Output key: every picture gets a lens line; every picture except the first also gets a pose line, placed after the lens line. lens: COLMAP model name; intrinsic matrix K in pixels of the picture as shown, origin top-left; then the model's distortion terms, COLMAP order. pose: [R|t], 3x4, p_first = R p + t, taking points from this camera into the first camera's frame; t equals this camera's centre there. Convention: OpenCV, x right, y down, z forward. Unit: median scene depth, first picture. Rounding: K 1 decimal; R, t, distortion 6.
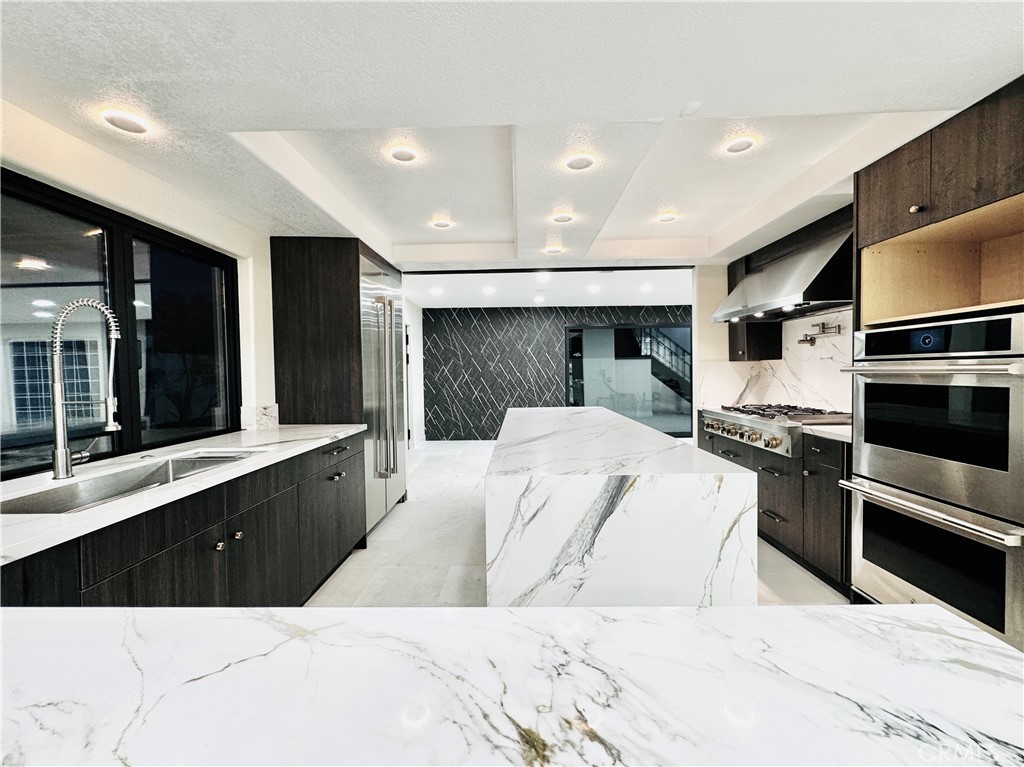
lens RADIAL K [[426.7, 0, 512.0], [0, 426.7, 383.5], [0, 0, 1]] dist [-0.001953, -0.000020]
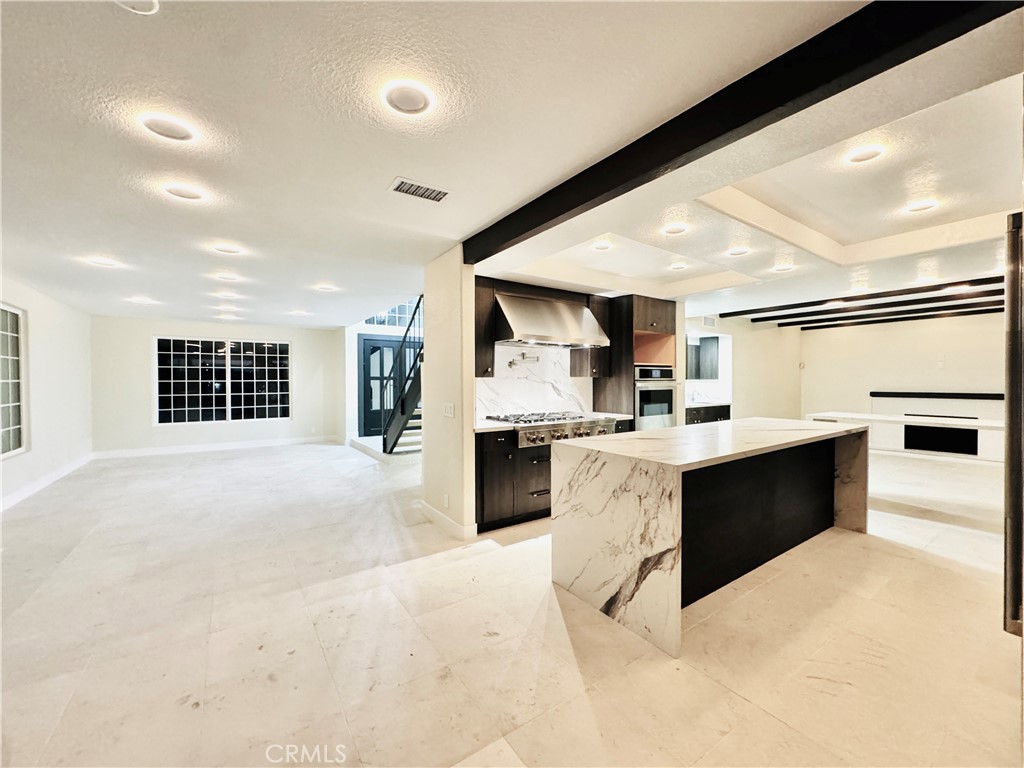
lens RADIAL K [[411.5, 0, 512.0], [0, 411.5, 384.0], [0, 0, 1]] dist [-0.002698, -0.000020]
pose [[-0.585235, 0.008002, 0.810824, -0.323514], [0.036672, 0.999189, 0.016607, -0.056529], [-0.810034, 0.039453, -0.585054, 1.667101]]
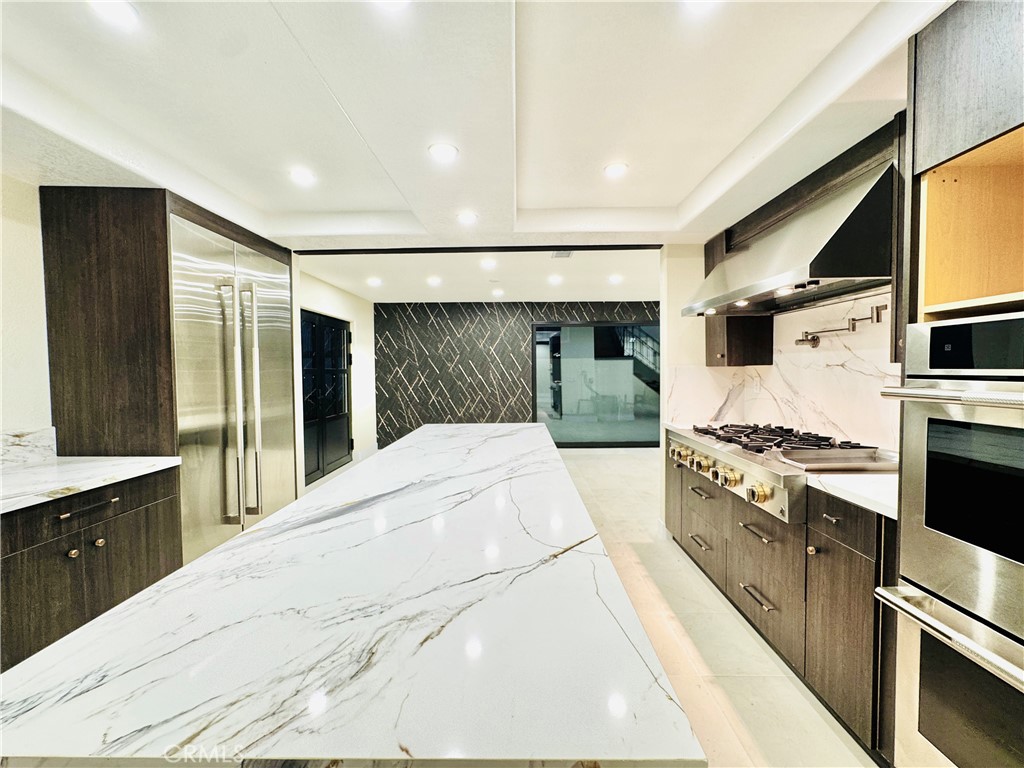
lens RADIAL K [[409.8, 0, 512.0], [0, 409.8, 384.0], [0, 0, 1]] dist [-0.001842, -0.000020]
pose [[0.999982, 0.004803, 0.003531, 0.173353], [-0.004829, 0.999962, 0.007275, -0.027249], [-0.003496, -0.007292, 0.999967, 0.283515]]
